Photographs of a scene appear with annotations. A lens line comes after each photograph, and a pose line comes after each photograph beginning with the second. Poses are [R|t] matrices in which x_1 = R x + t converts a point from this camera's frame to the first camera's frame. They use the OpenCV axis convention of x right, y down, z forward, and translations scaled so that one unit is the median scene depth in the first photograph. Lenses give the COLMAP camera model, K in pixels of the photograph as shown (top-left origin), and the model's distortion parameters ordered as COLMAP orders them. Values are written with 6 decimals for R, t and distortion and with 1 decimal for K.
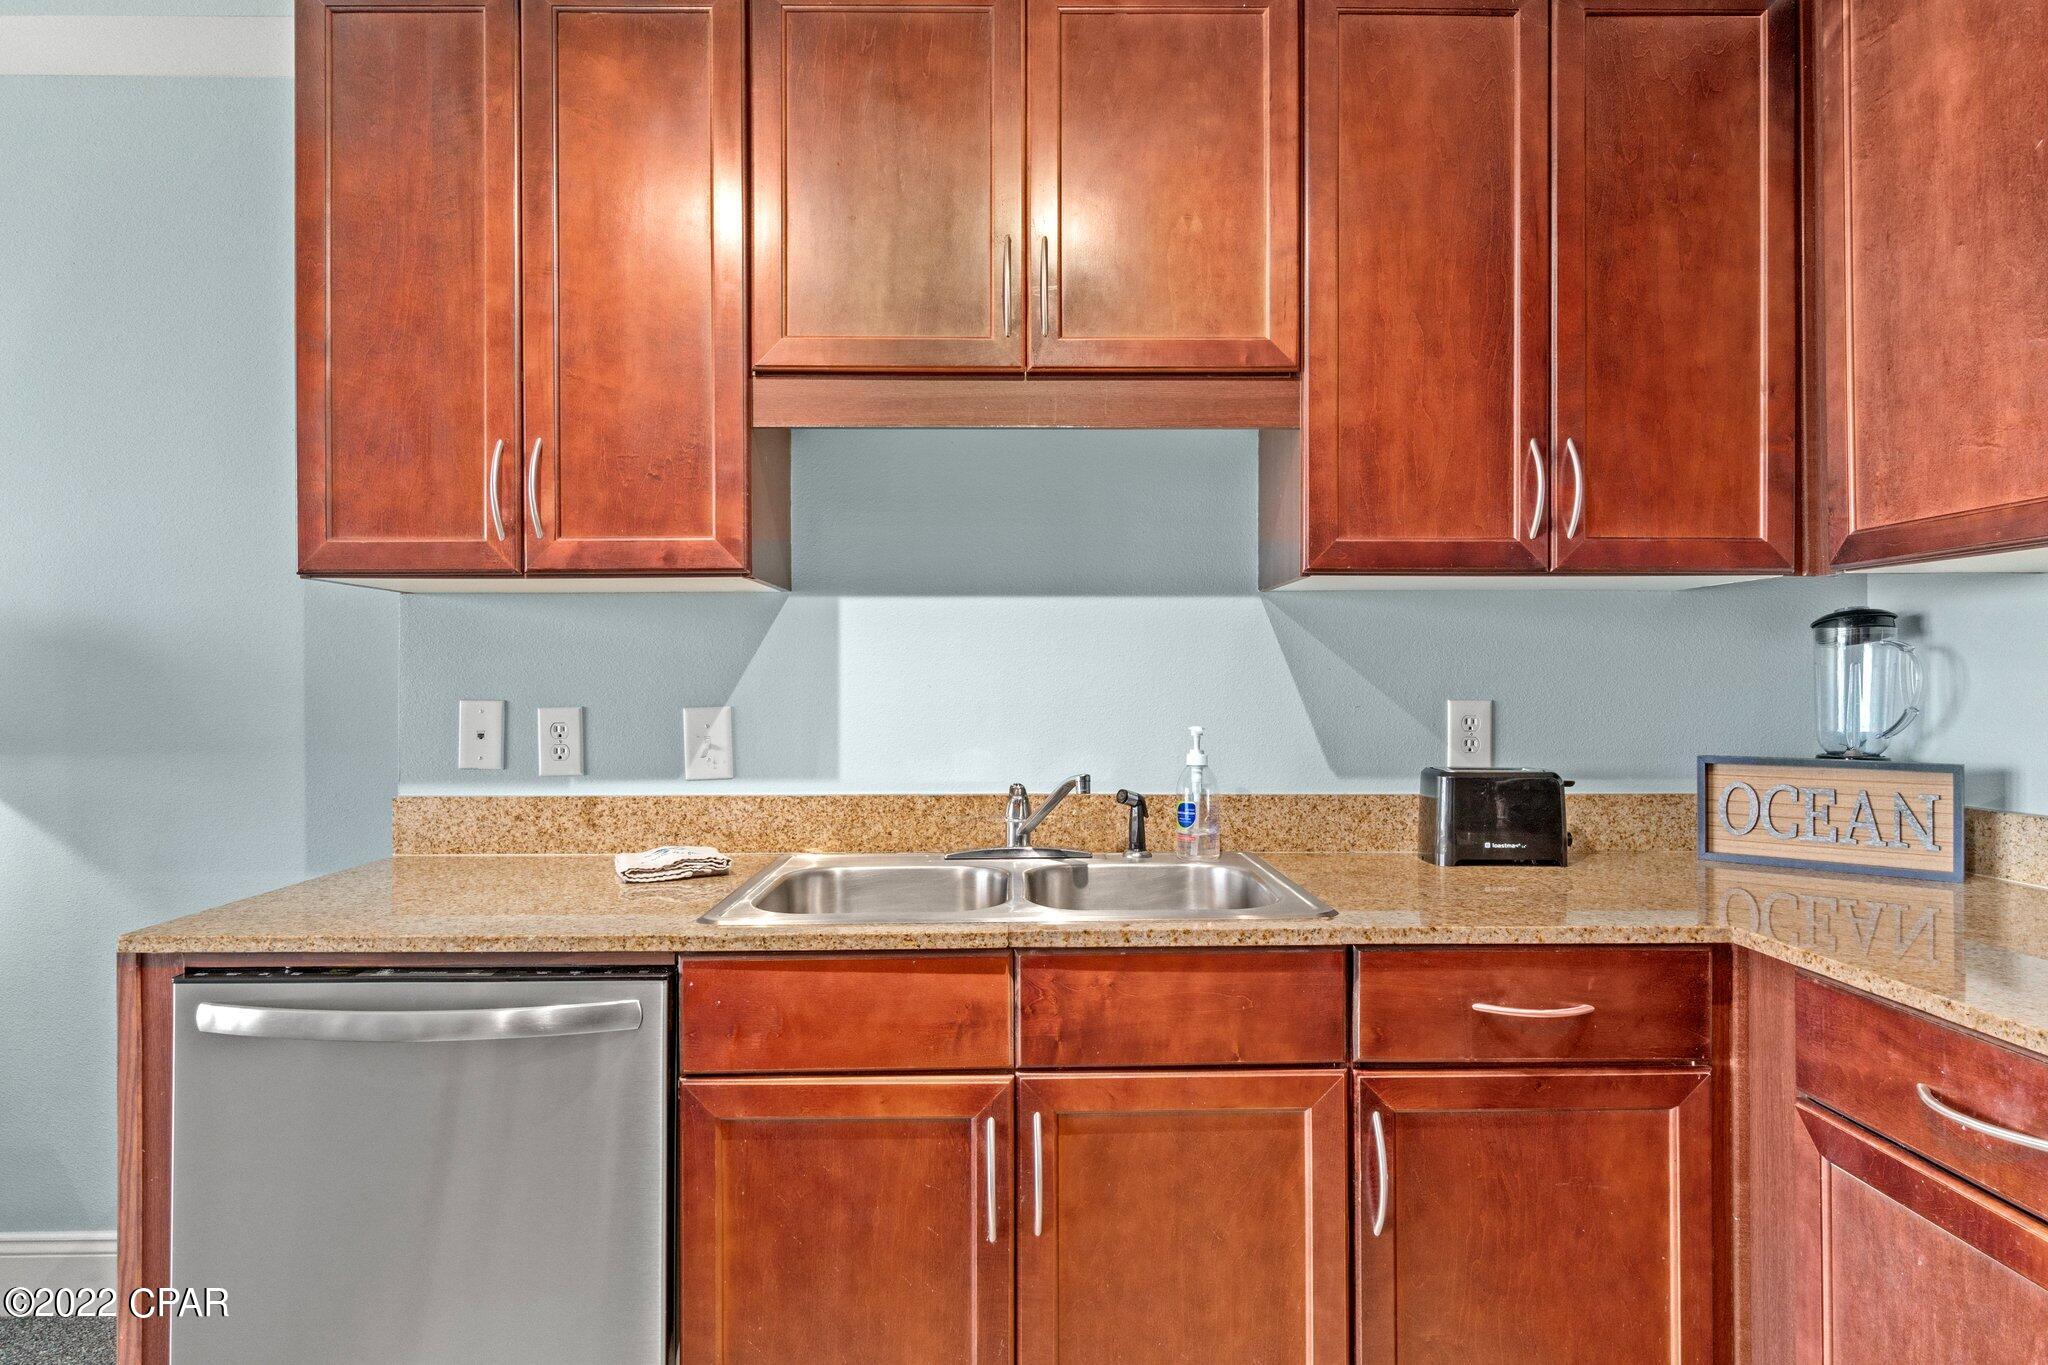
lens RADIAL K [[1173.0, 0, 1024.4], [0, 1173.0, 677.0], [0, 0, 1]] dist [-0.002853, -0.000258]
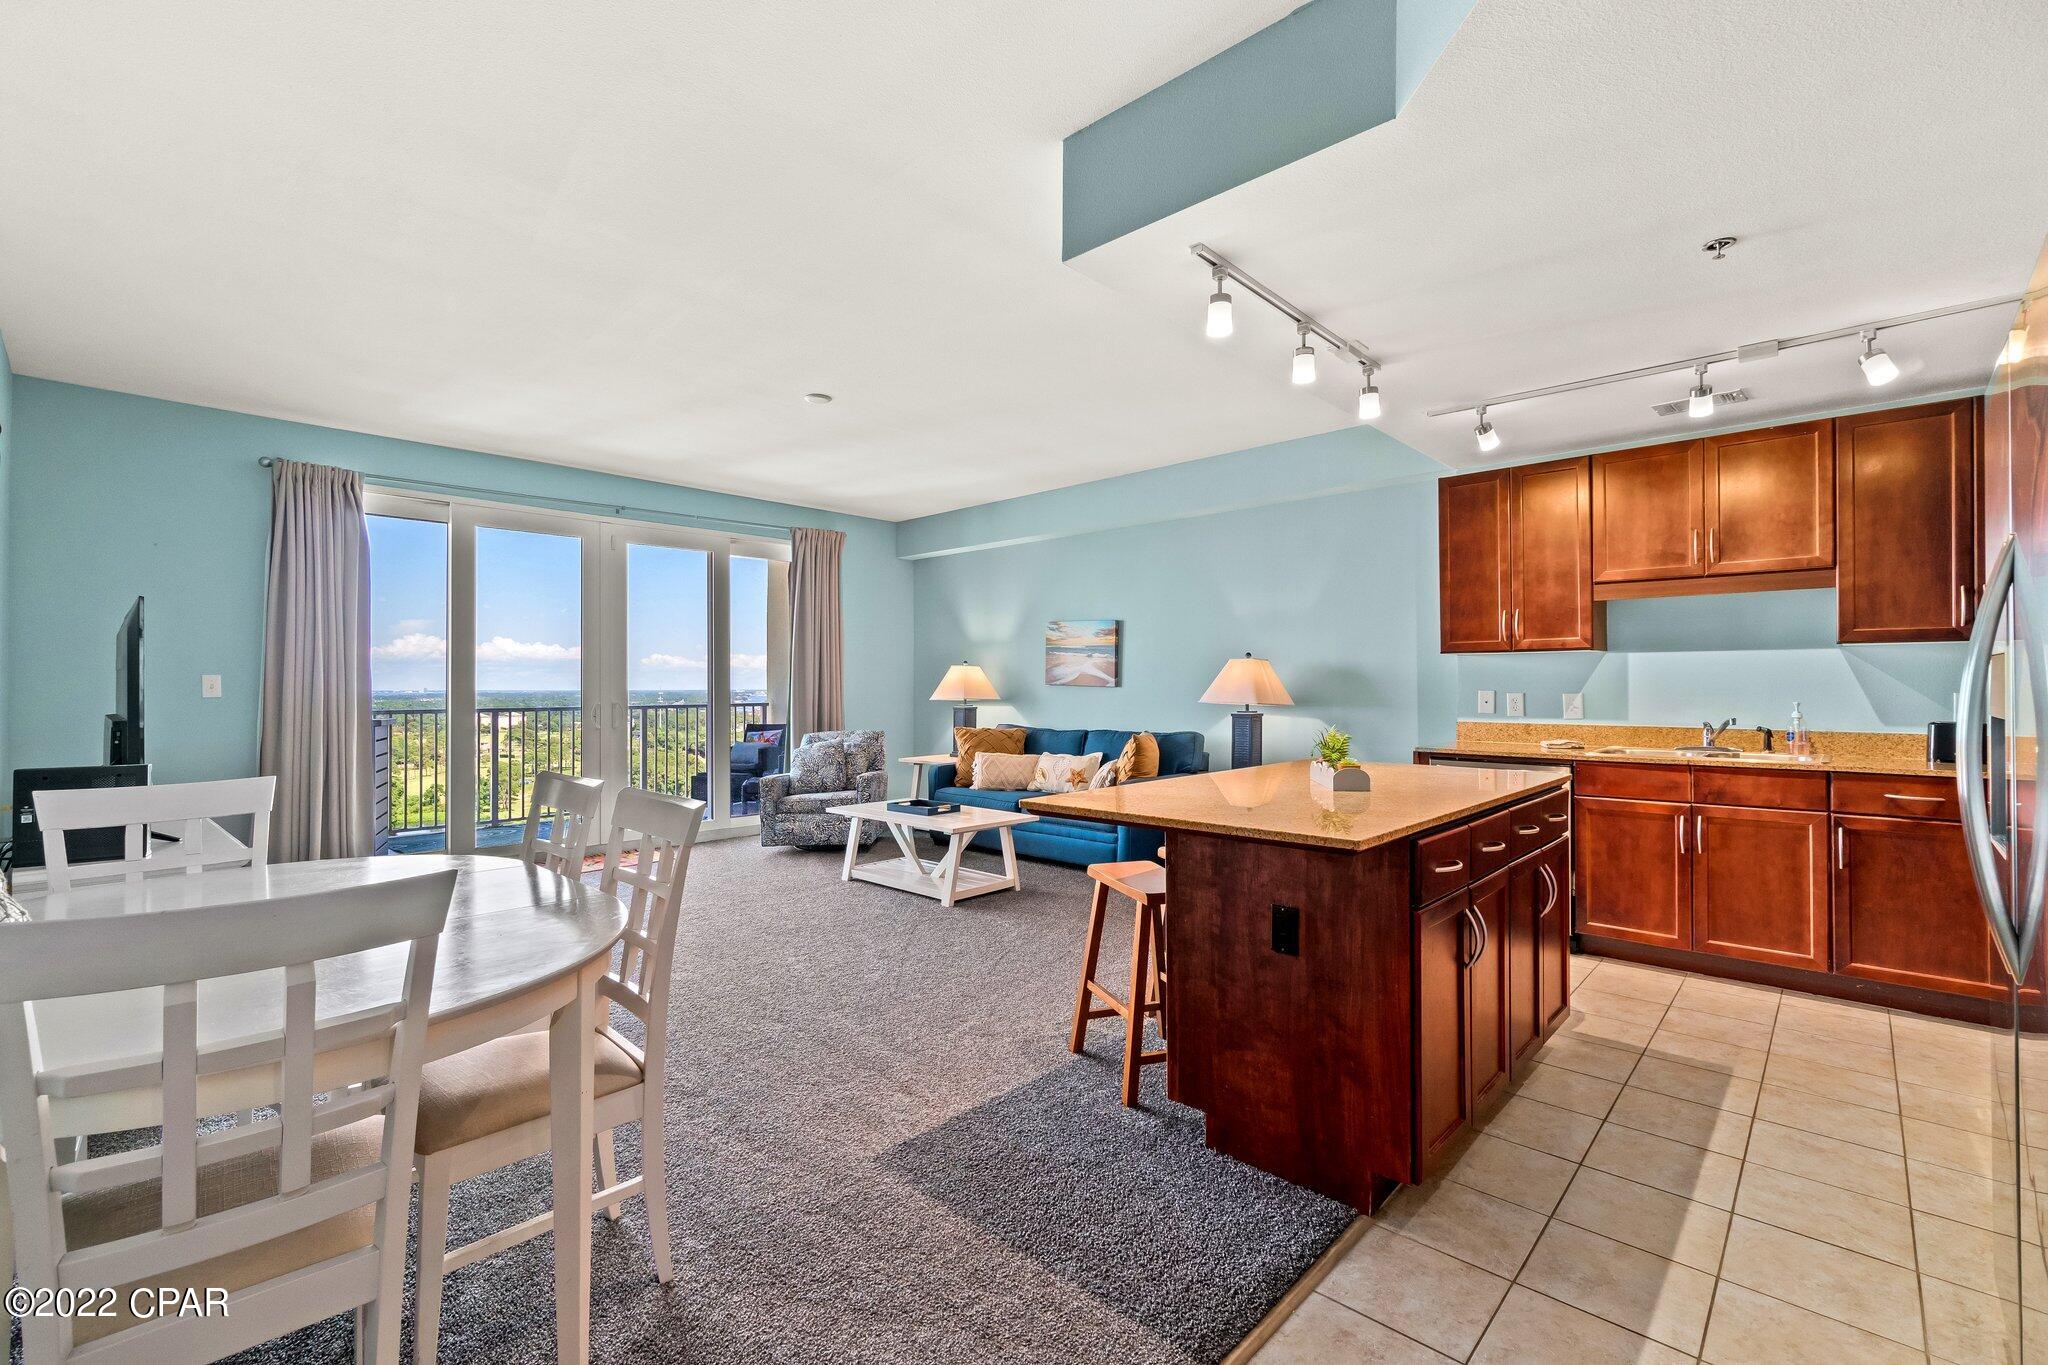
lens RADIAL K [[897.5, 0, 1026.9], [0, 897.5, 673.6], [0, 0, 1]] dist [0.001201, 0.000599]
pose [[0.727765, -0.007134, -0.685790, 0.298477], [0.001020, 0.999956, -0.009320, -0.003486], [0.685826, 0.006083, 0.727740, -1.721467]]
